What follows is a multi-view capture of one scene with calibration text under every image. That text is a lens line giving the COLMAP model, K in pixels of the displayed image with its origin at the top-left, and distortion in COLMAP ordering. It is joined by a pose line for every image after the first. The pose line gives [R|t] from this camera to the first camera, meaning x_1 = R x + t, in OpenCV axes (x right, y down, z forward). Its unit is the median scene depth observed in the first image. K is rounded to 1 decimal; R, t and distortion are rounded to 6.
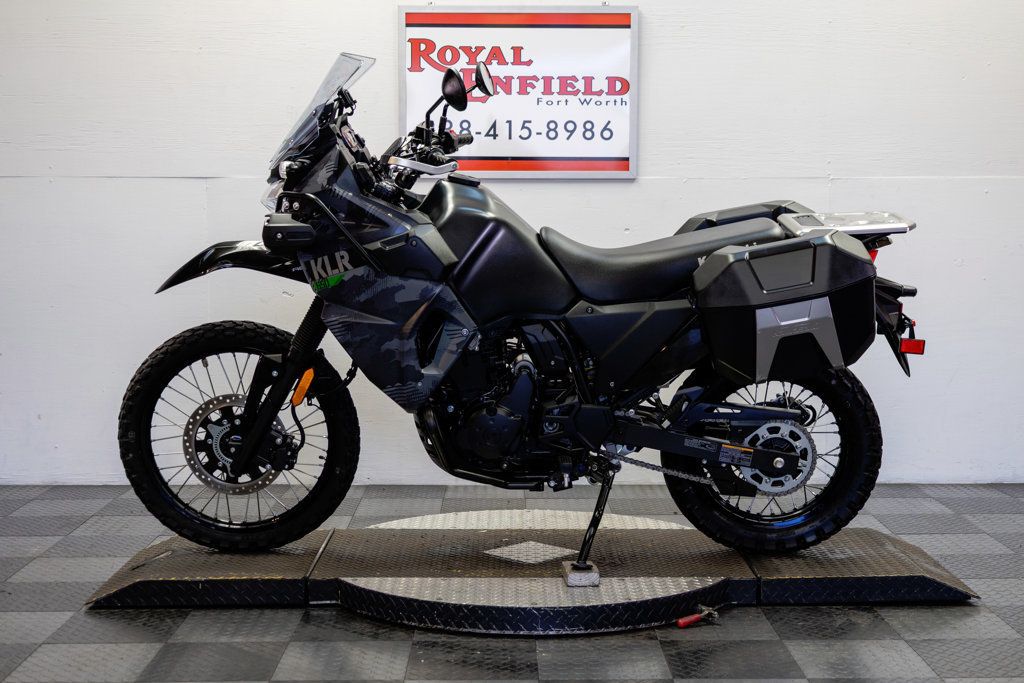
lens RADIAL K [[1463.0, 0, 512.0], [0, 1463.0, 341.5], [0, 0, 1]] dist [0.012926, 0.009199]
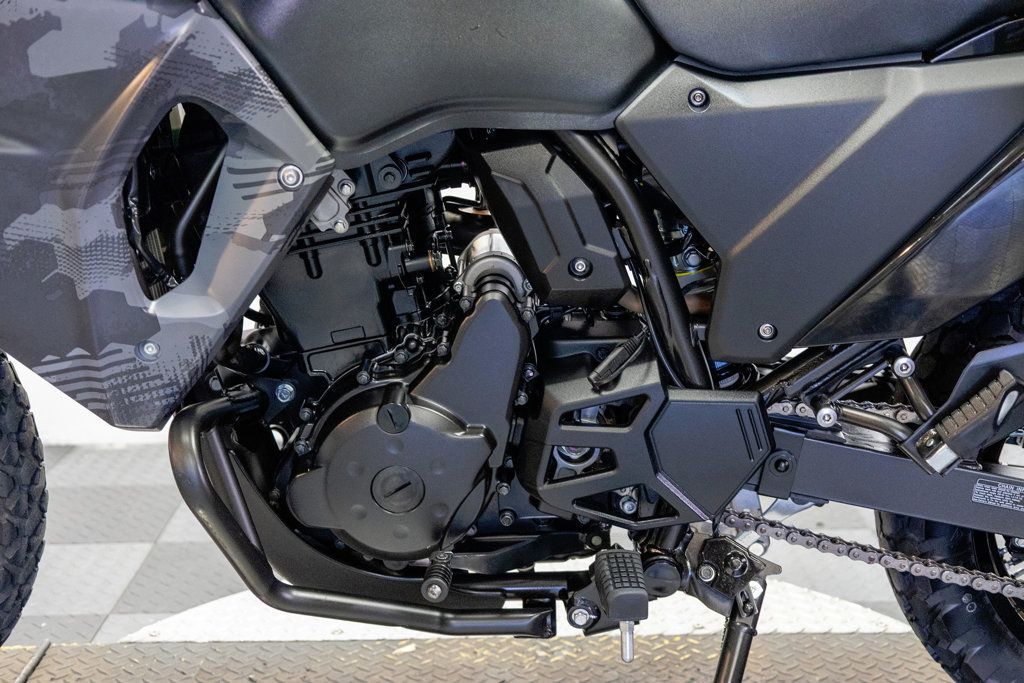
lens RADIAL K [[1442.4, 0, 512.0], [0, 1442.4, 341.5], [0, 0, 1]] dist [-0.001618, -0.030249]
pose [[0.999892, -0.014468, 0.002463, 0.011375], [0.014019, 0.991256, 0.131207, -0.010458], [-0.004339, -0.131159, 0.991352, 0.661207]]
